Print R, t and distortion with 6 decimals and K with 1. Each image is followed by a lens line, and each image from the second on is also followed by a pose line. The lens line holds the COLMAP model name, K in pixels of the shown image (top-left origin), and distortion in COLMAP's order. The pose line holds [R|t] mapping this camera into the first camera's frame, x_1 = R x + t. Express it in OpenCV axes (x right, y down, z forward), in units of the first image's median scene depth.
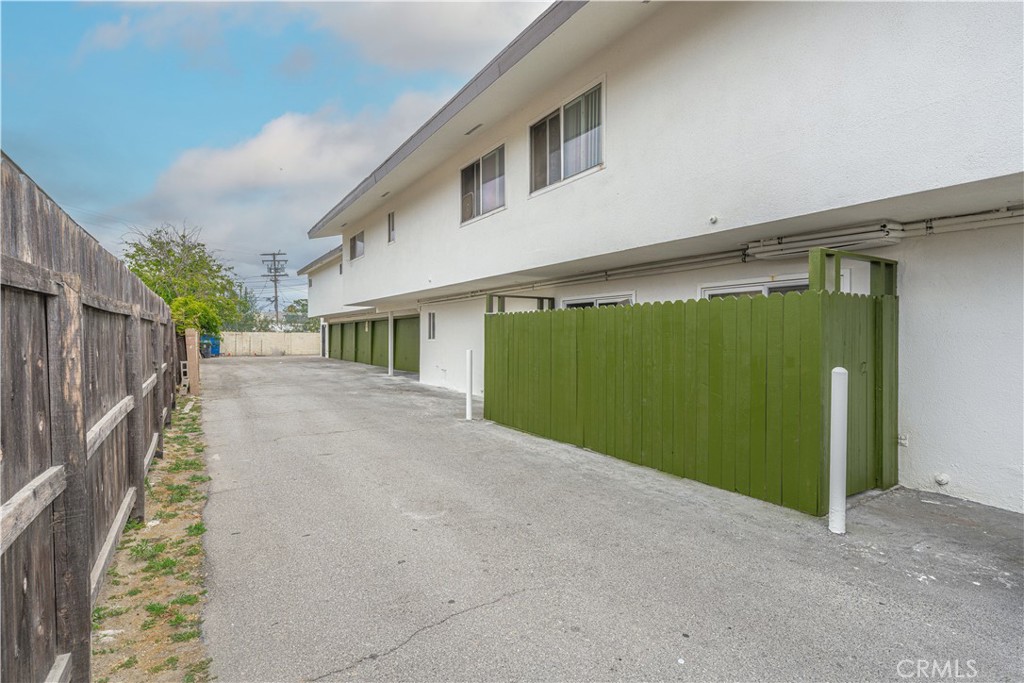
lens RADIAL K [[523.5, 0, 509.5], [0, 523.5, 339.2], [0, 0, 1]] dist [0.024585, 0.000449]
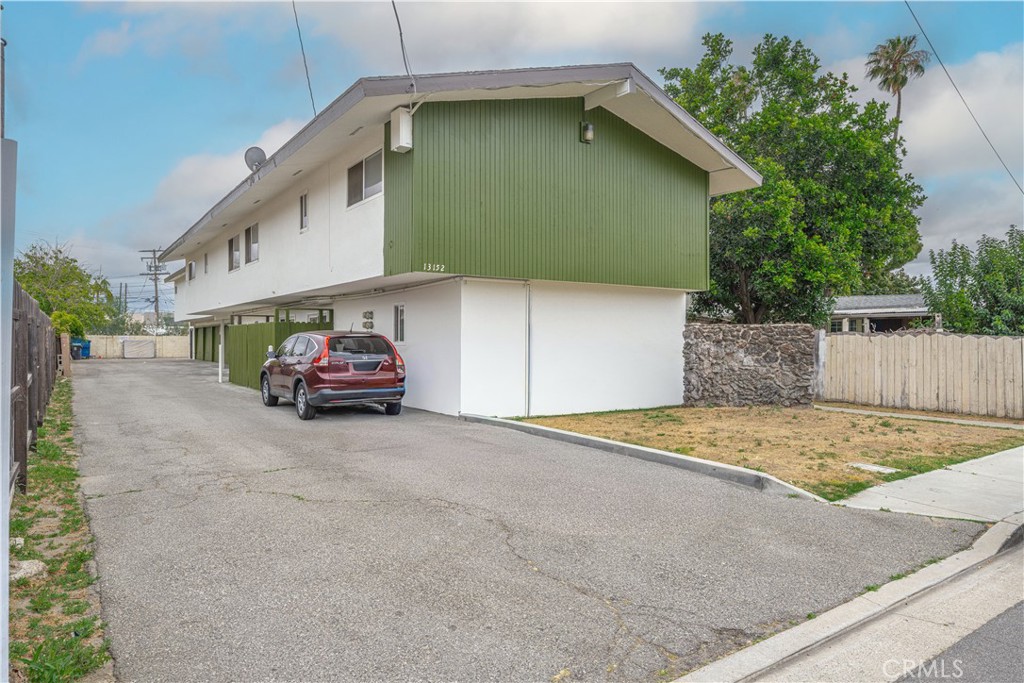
lens RADIAL K [[642.2, 0, 513.9], [0, 642.2, 340.7], [0, 0, 1]] dist [-0.011890, 0.000265]
pose [[0.997156, -0.003265, 0.075292, 0.229378], [0.003594, 0.999985, -0.004228, 0.005741], [-0.075277, 0.004487, 0.997153, -0.388383]]
